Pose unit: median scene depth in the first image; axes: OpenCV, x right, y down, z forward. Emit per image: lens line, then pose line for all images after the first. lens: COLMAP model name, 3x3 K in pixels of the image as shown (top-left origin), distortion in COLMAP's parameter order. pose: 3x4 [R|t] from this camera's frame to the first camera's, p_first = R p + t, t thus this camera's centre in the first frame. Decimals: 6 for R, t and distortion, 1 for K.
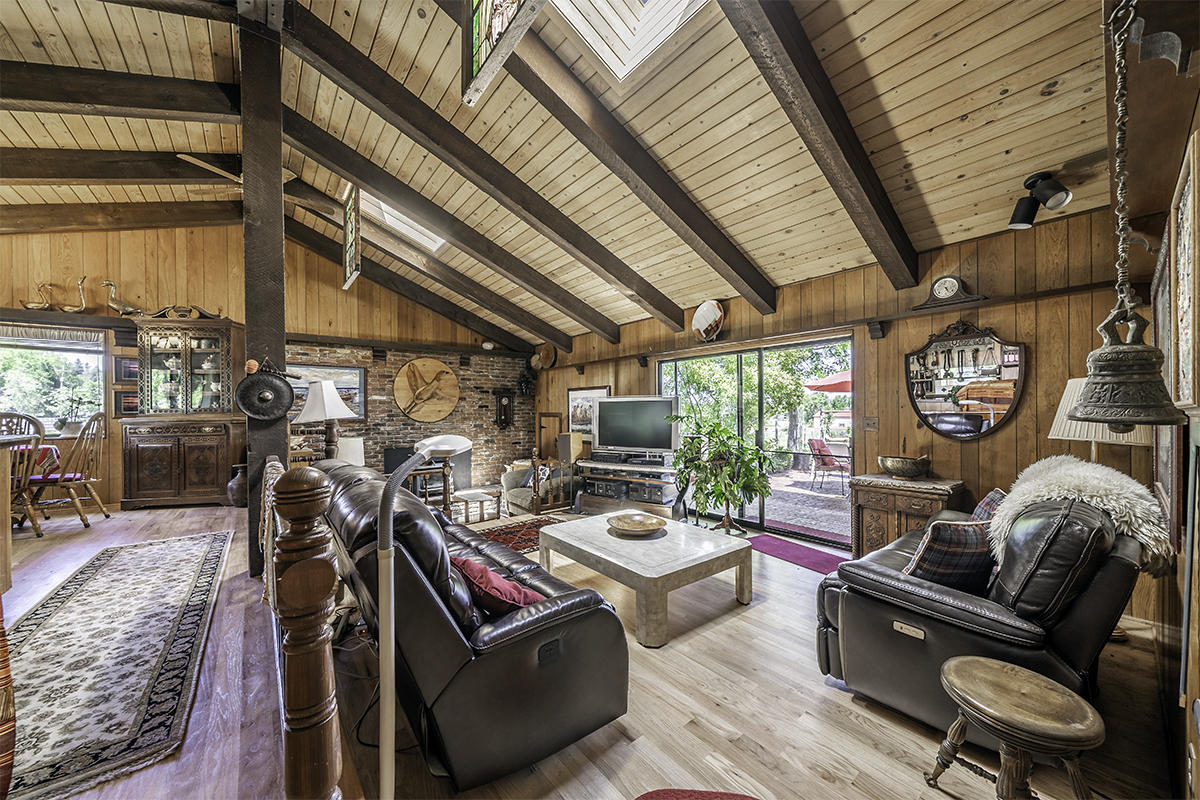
lens RADIAL K [[415.0, 0, 596.8], [0, 415.0, 406.4], [0, 0, 1]] dist [-0.006919, -0.000185]
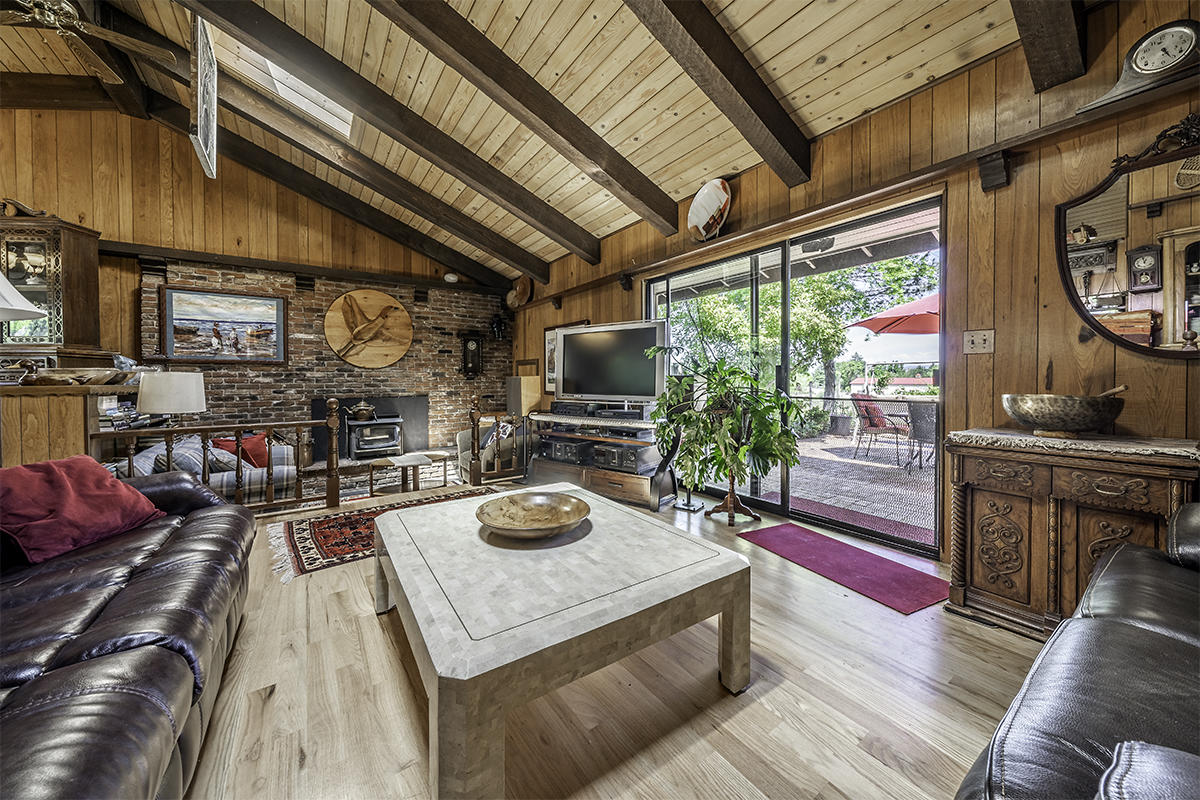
lens RADIAL K [[415.0, 0, 600.4], [0, 415.0, 382.6], [0, 0, 1]] dist [-0.006919, -0.000185]
pose [[0.998147, 0.003853, -0.060720, 0.122731], [-0.002436, 0.999723, 0.023397, 0.060536], [0.060794, -0.023206, 0.997881, 0.278305]]
